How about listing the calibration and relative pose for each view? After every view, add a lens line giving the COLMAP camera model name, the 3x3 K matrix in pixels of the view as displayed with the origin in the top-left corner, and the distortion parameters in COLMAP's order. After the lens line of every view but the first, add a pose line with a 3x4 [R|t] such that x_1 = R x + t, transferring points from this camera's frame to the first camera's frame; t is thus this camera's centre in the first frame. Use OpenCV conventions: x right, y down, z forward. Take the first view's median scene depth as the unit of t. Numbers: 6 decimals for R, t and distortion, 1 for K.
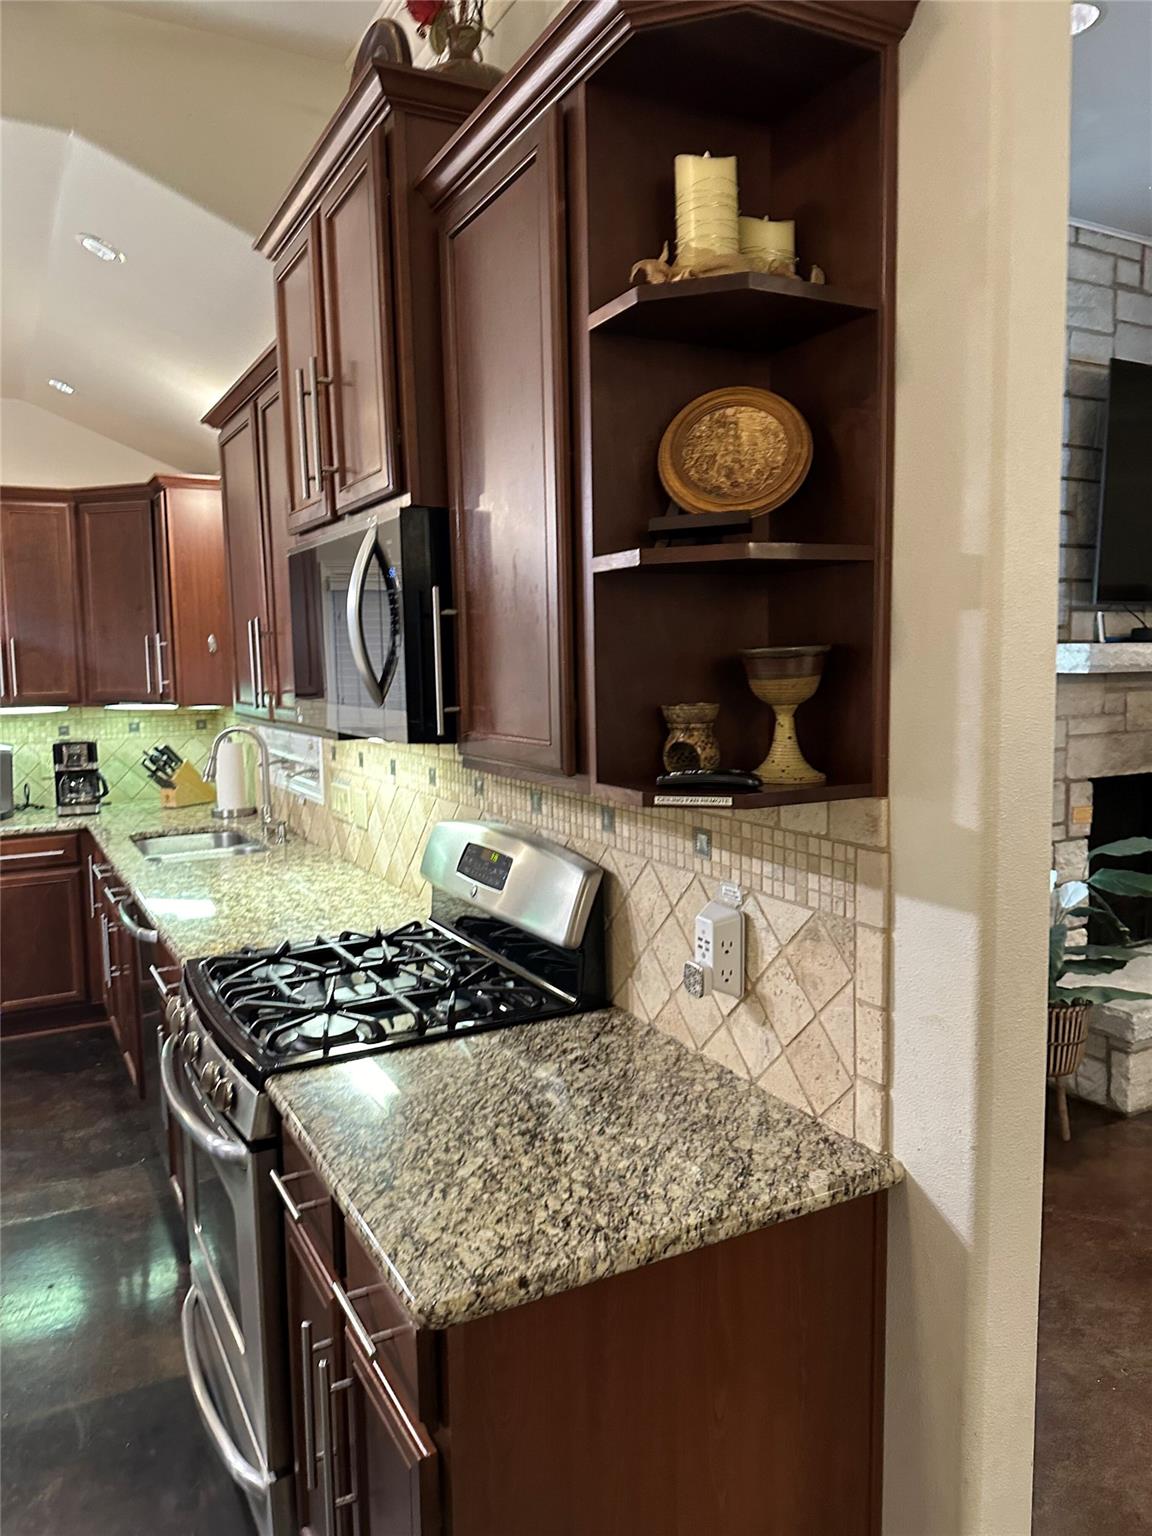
lens RADIAL K [[1079.7, 0, 575.1], [0, 1079.7, 753.6], [0, 0, 1]] dist [0.031239, -0.010847]
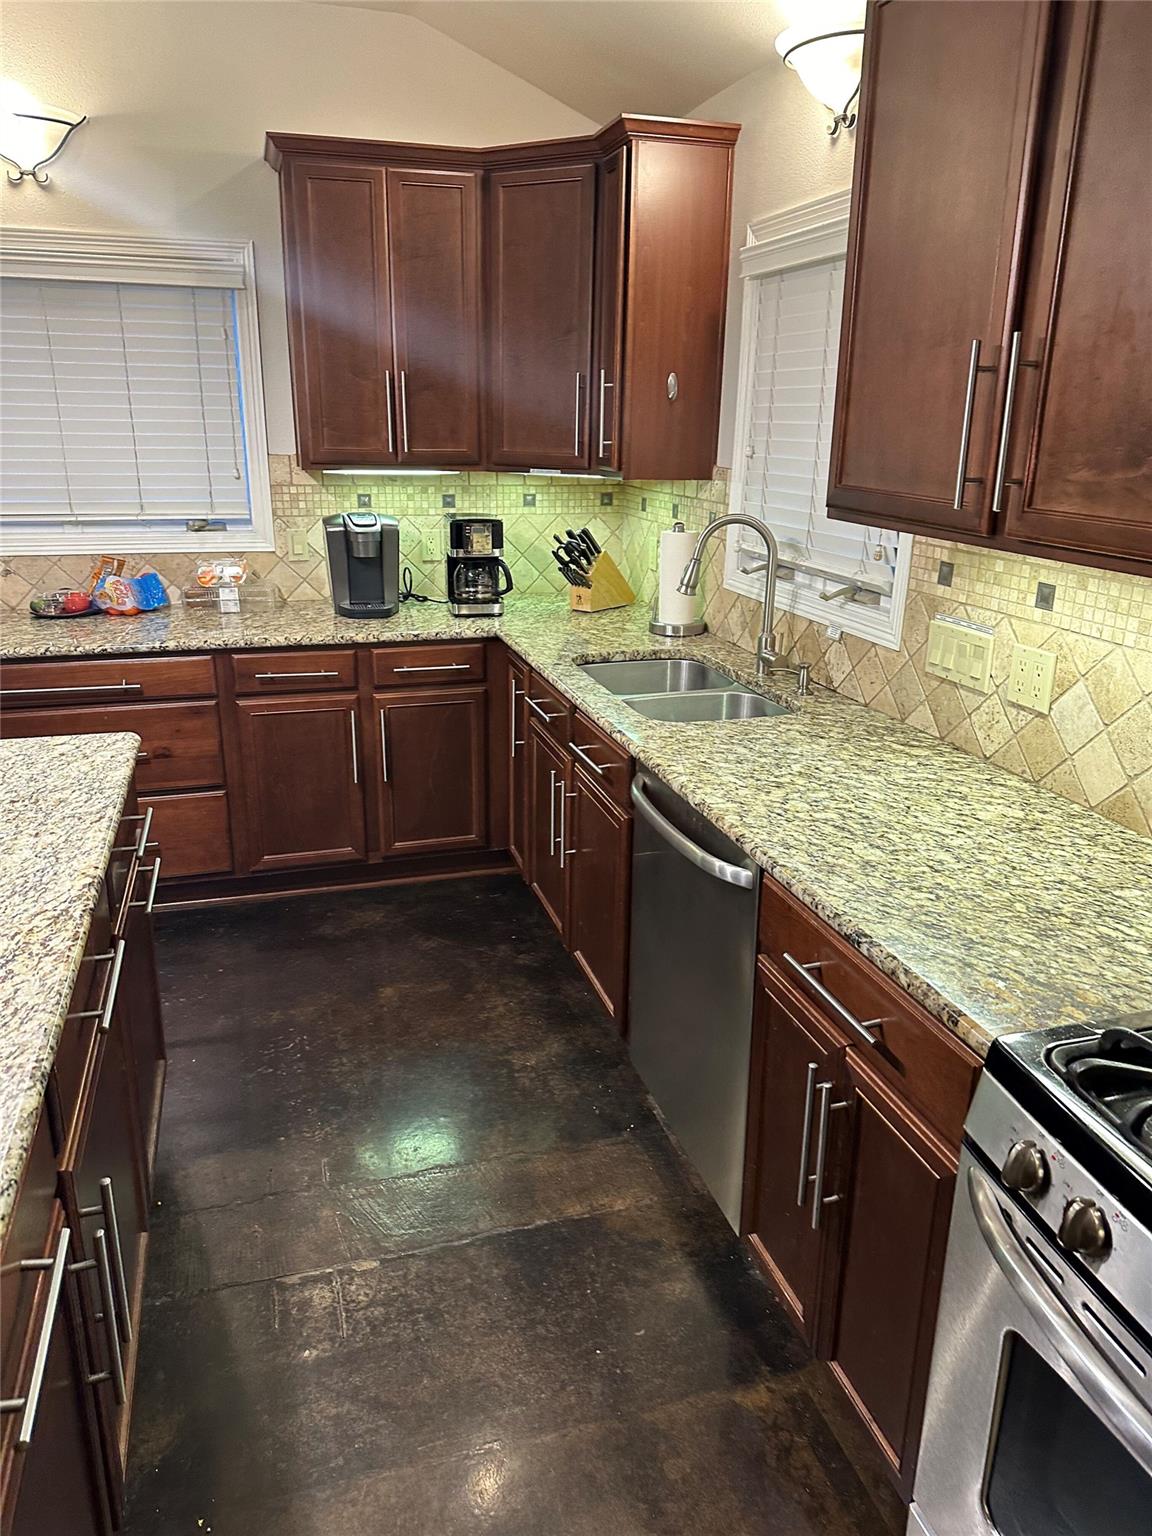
lens RADIAL K [[1079.7, 0, 580.0], [0, 1079.7, 775.3], [0, 0, 1]] dist [0.031239, -0.010847]
pose [[0.976995, 0.099028, -0.188877, -0.226201], [-0.053584, 0.971228, 0.232043, -0.015959], [0.206422, -0.216584, 0.954191, 0.250005]]
